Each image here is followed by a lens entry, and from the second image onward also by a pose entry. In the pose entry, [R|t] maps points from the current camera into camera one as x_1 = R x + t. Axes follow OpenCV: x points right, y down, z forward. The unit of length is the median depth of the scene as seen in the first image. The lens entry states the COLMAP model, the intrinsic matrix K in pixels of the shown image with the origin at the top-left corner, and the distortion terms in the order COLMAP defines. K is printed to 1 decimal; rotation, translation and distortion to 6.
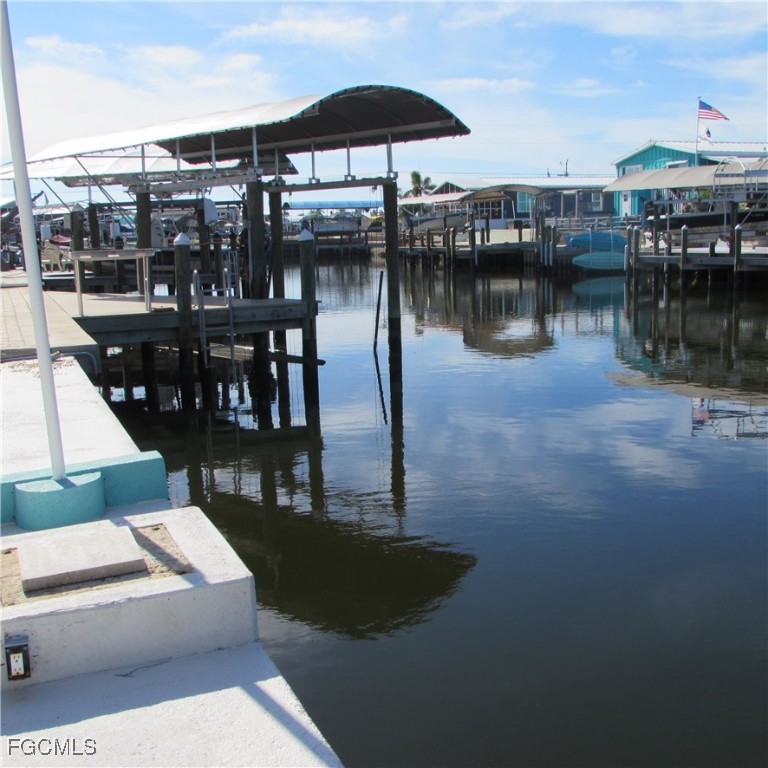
lens RADIAL K [[976.5, 0, 387.6], [0, 976.5, 376.1], [0, 0, 1]] dist [-0.058078, 0.000000]
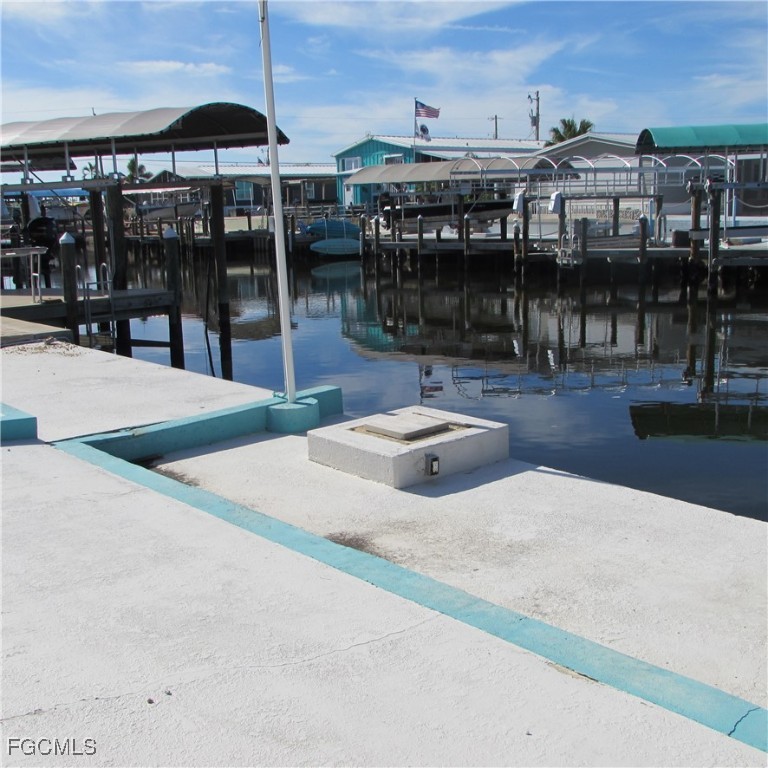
lens RADIAL K [[976.5, 0, 376.8], [0, 976.5, 392.6], [0, 0, 1]] dist [-0.058078, 0.000000]
pose [[0.954081, -0.055609, 0.294342, -0.092517], [0.045962, 0.998158, 0.039598, 0.004326], [-0.296002, -0.024251, 0.954879, -0.080029]]
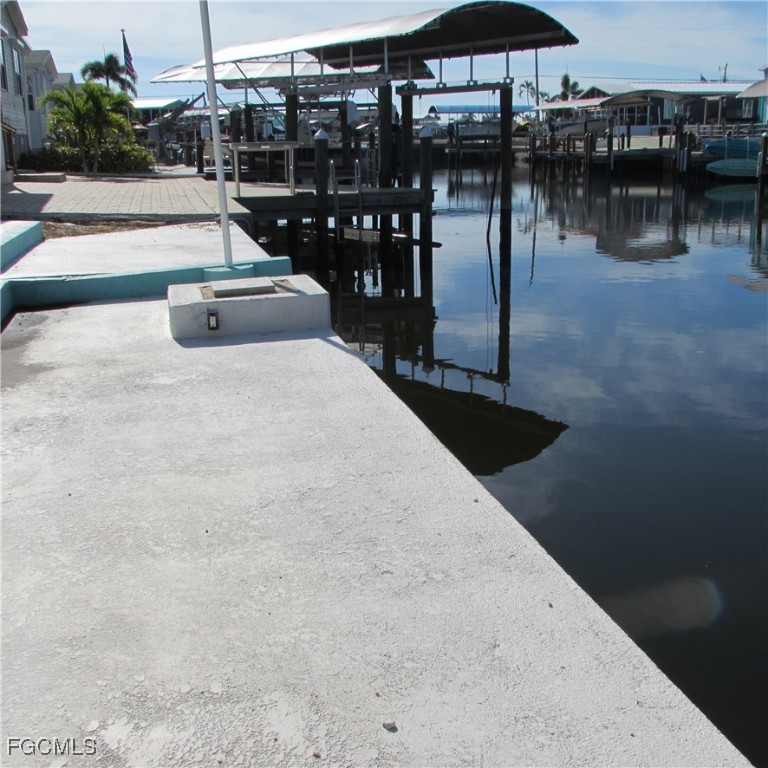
lens RADIAL K [[976.5, 0, 383.4], [0, 976.5, 382.1], [0, 0, 1]] dist [-0.058078, 0.000000]
pose [[0.987666, 0.048868, -0.148752, 0.025435], [-0.033775, 0.994174, 0.102354, 0.016711], [0.152887, -0.096068, 0.983563, -0.087203]]
